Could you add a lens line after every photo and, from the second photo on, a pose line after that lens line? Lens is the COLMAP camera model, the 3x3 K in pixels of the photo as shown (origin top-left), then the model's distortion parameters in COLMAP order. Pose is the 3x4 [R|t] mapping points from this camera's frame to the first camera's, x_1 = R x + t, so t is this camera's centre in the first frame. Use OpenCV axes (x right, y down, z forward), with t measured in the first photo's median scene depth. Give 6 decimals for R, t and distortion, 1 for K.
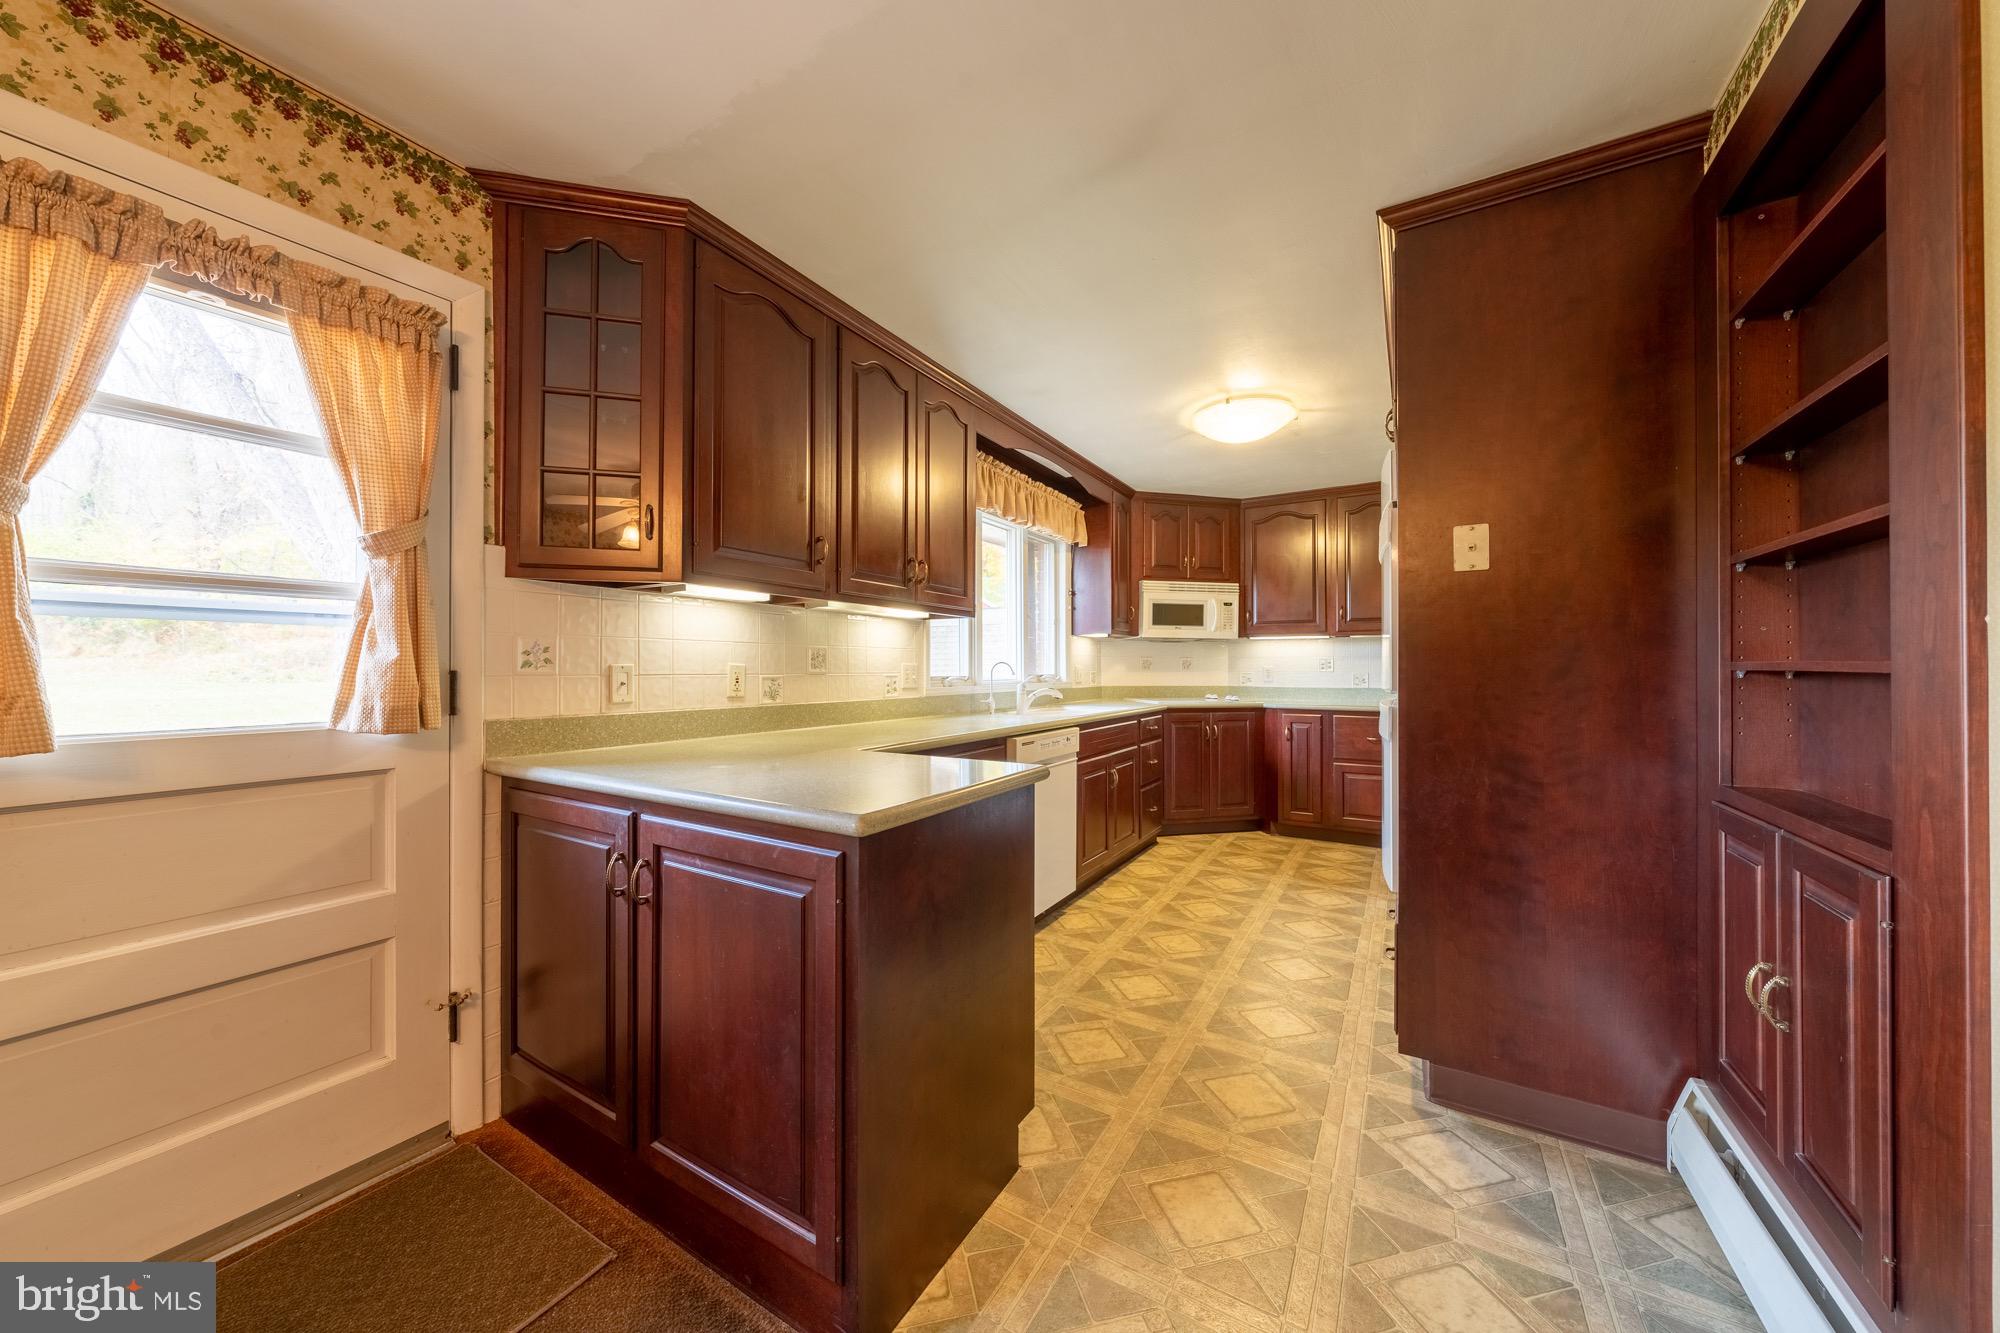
lens RADIAL K [[685.6, 0, 1009.9], [0, 685.6, 660.7], [0, 0, 1]] dist [0.000556, -0.000052]
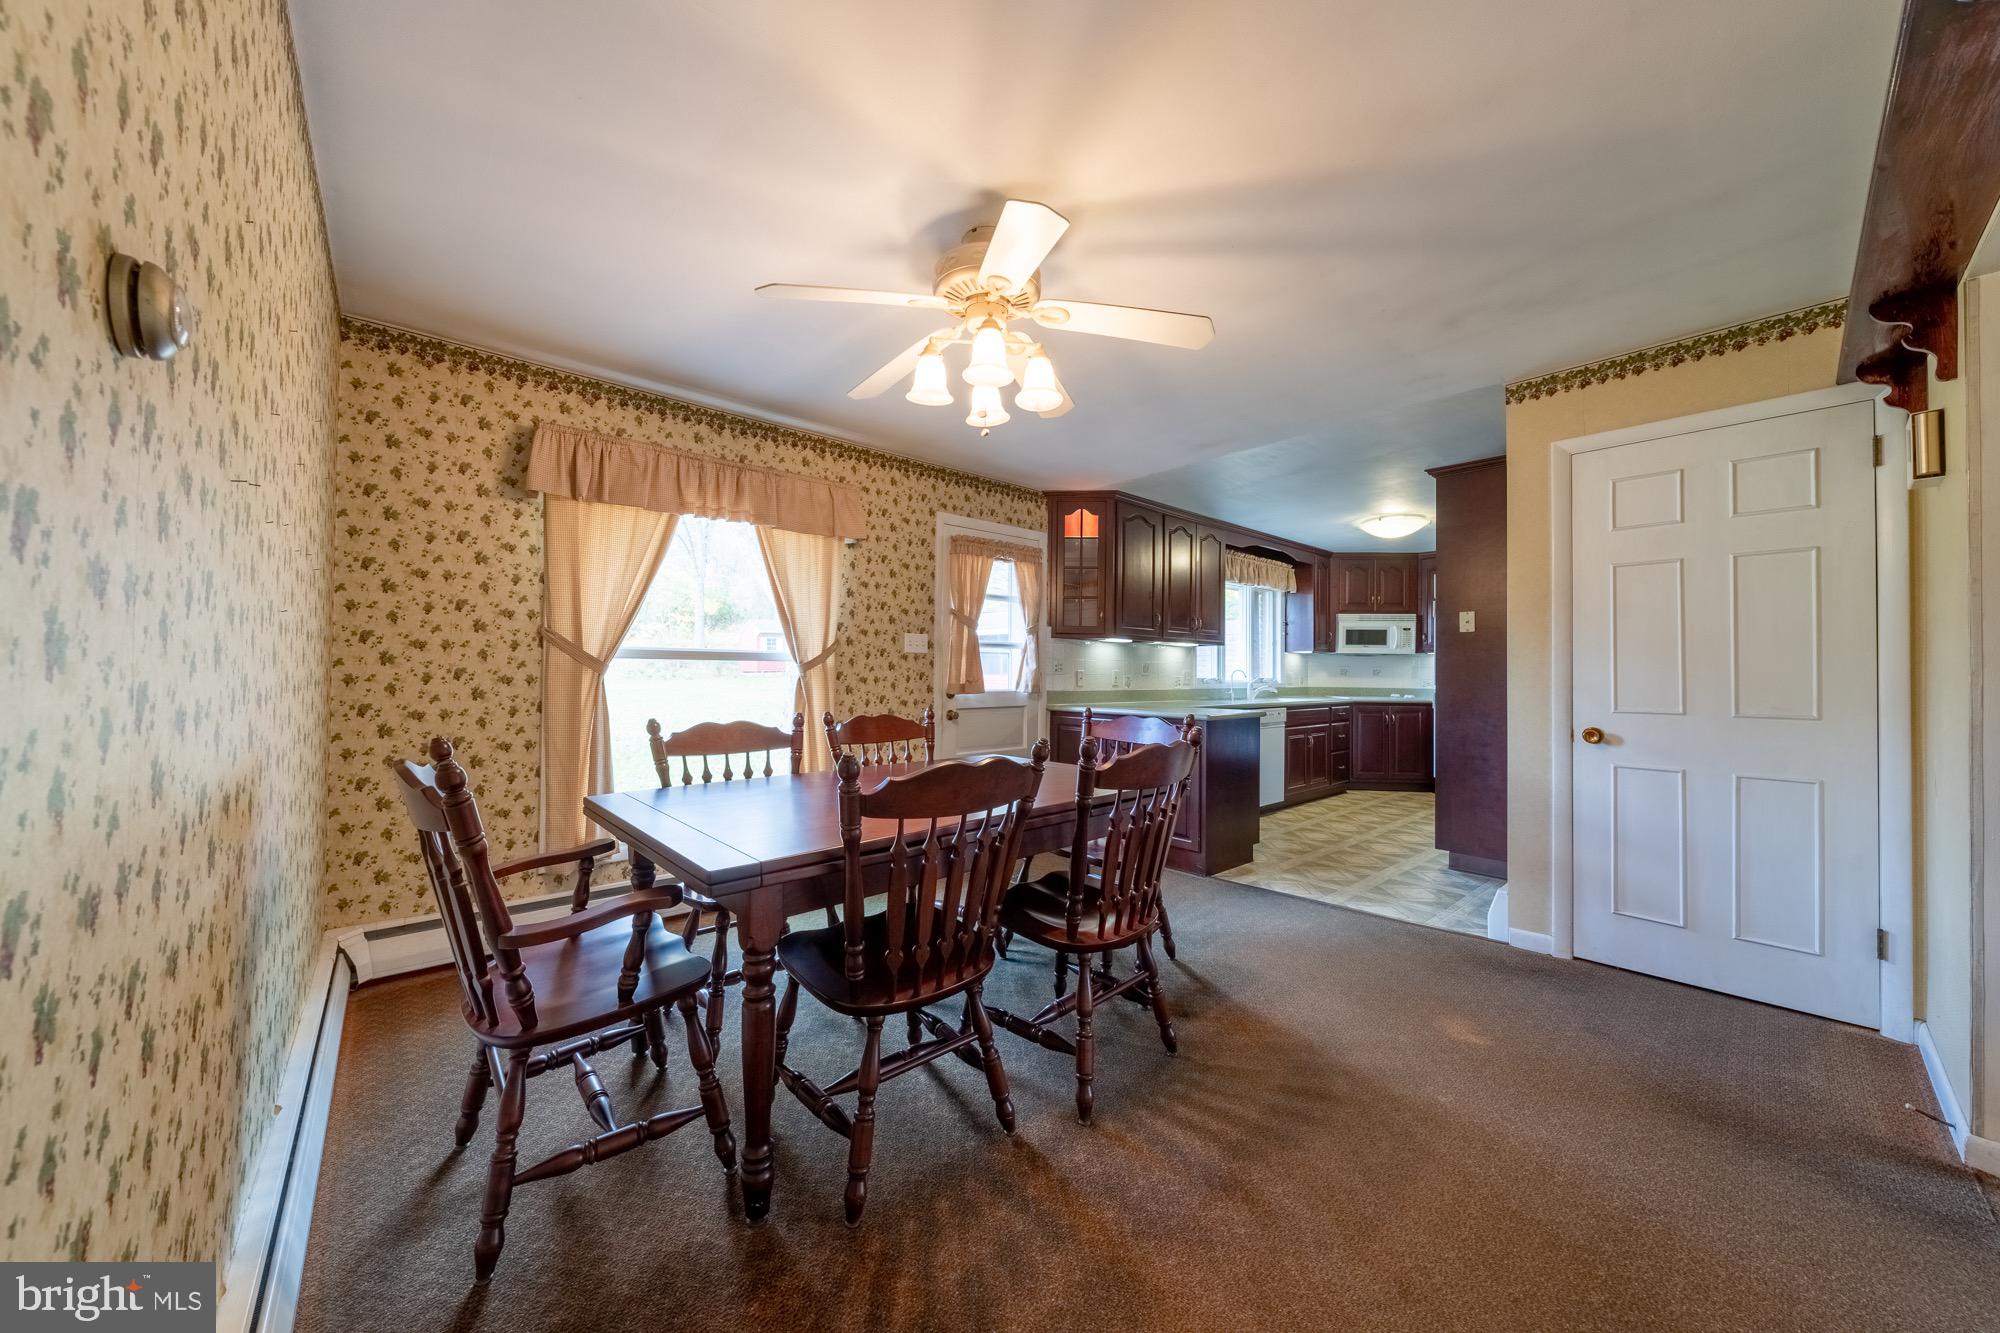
lens RADIAL K [[685.6, 0, 1006.4], [0, 685.6, 660.4], [0, 0, 1]] dist [0.000556, -0.000052]
pose [[0.951273, 0.002773, -0.308337, -0.035096], [-0.005343, 0.999958, -0.007491, -0.006161], [0.308304, 0.008774, 0.951248, -0.798931]]
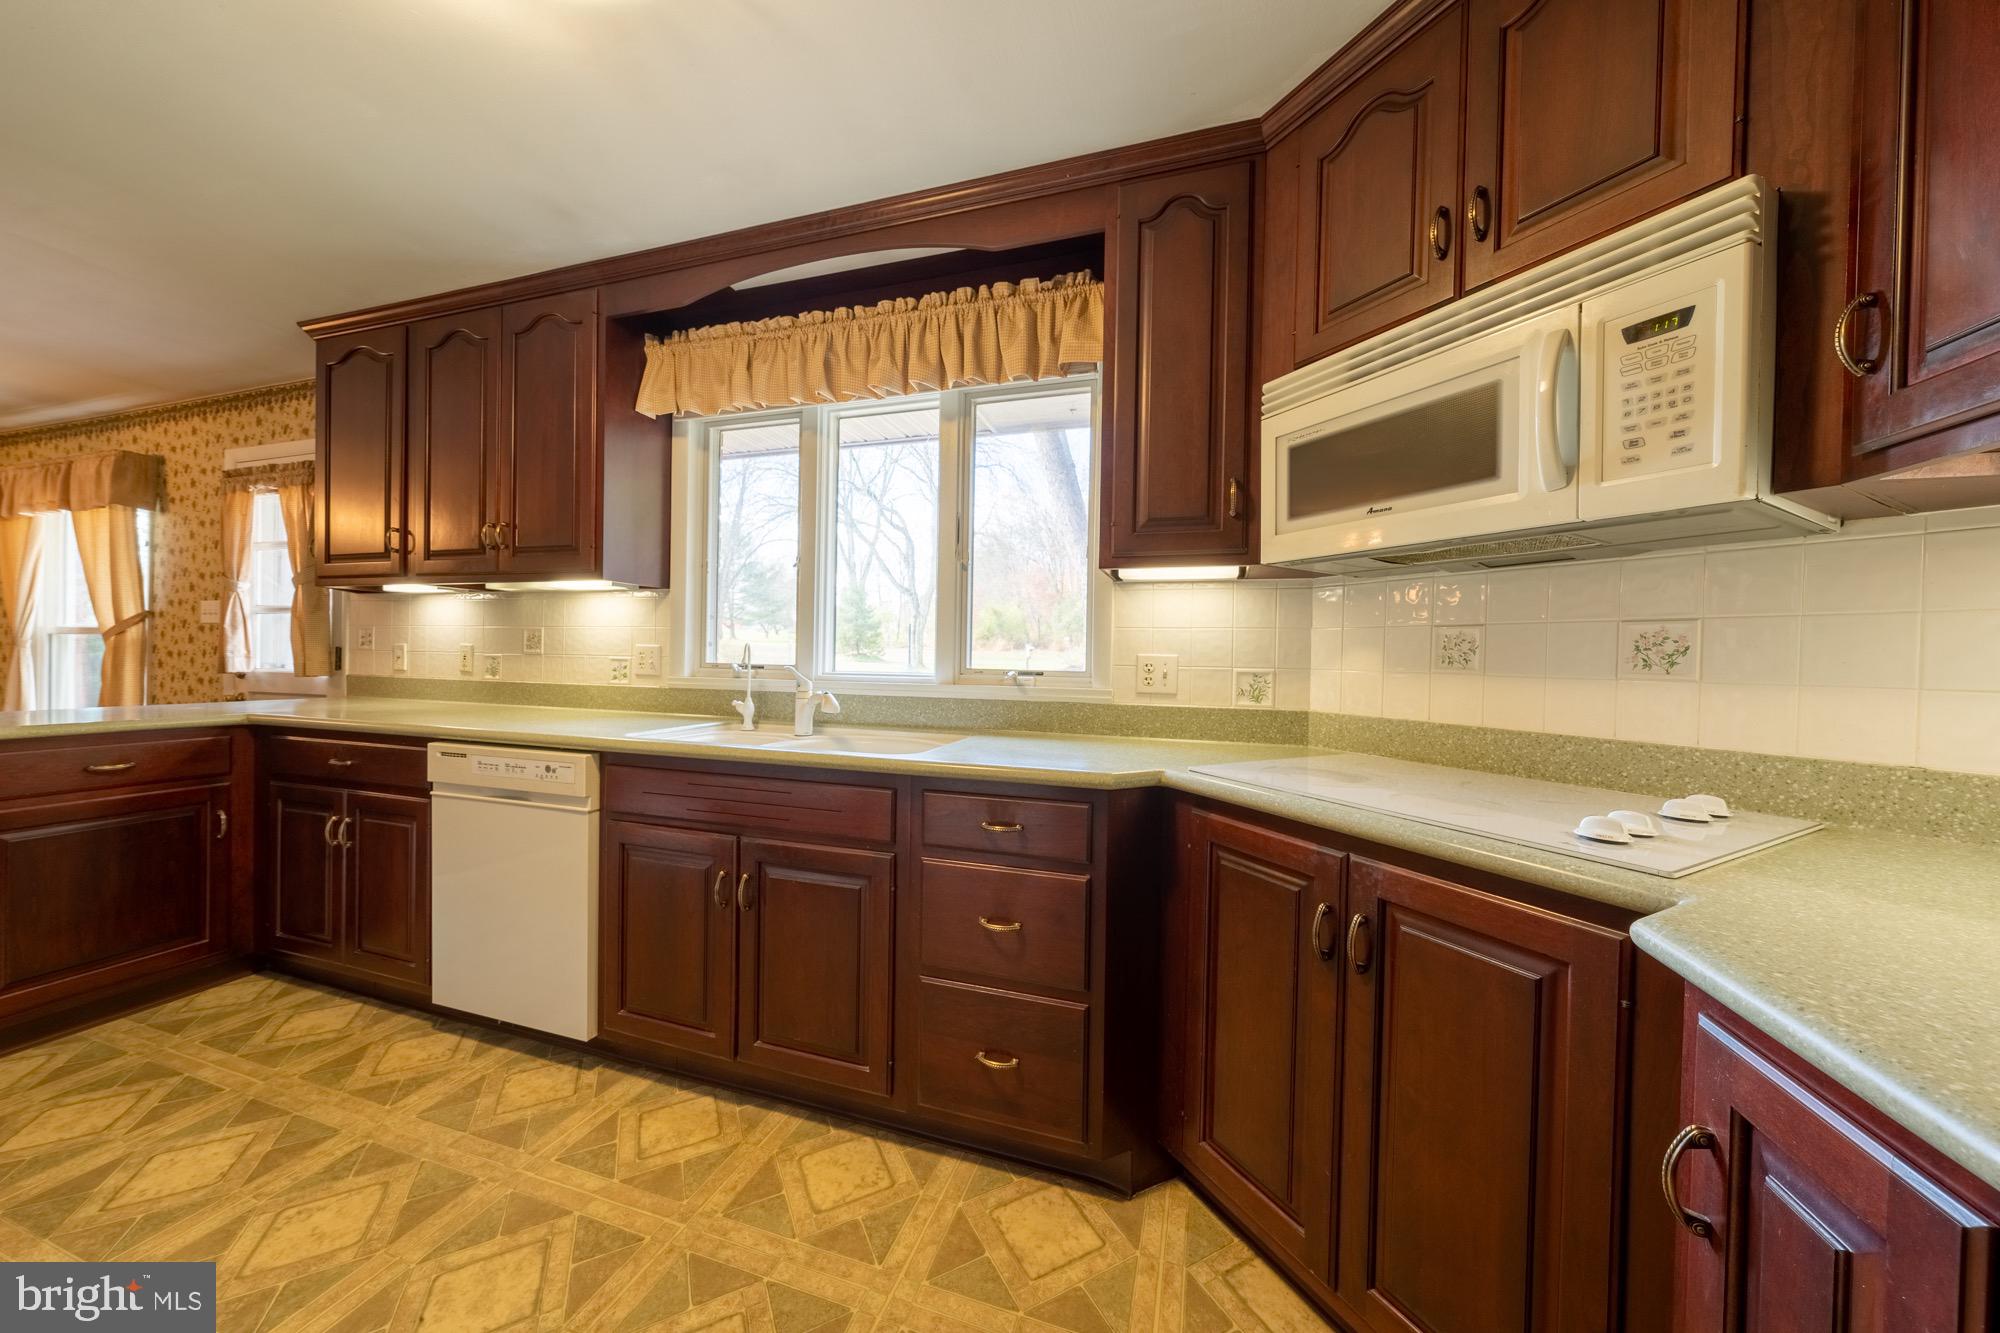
lens RADIAL K [[685.6, 0, 998.5], [0, 685.6, 662.0], [0, 0, 1]] dist [0.000556, -0.000052]
pose [[0.210286, 0.012317, -0.977562, 0.652509], [-0.005143, 0.999921, 0.011492, 0.011662], [0.977626, 0.002611, 0.210332, 1.103817]]
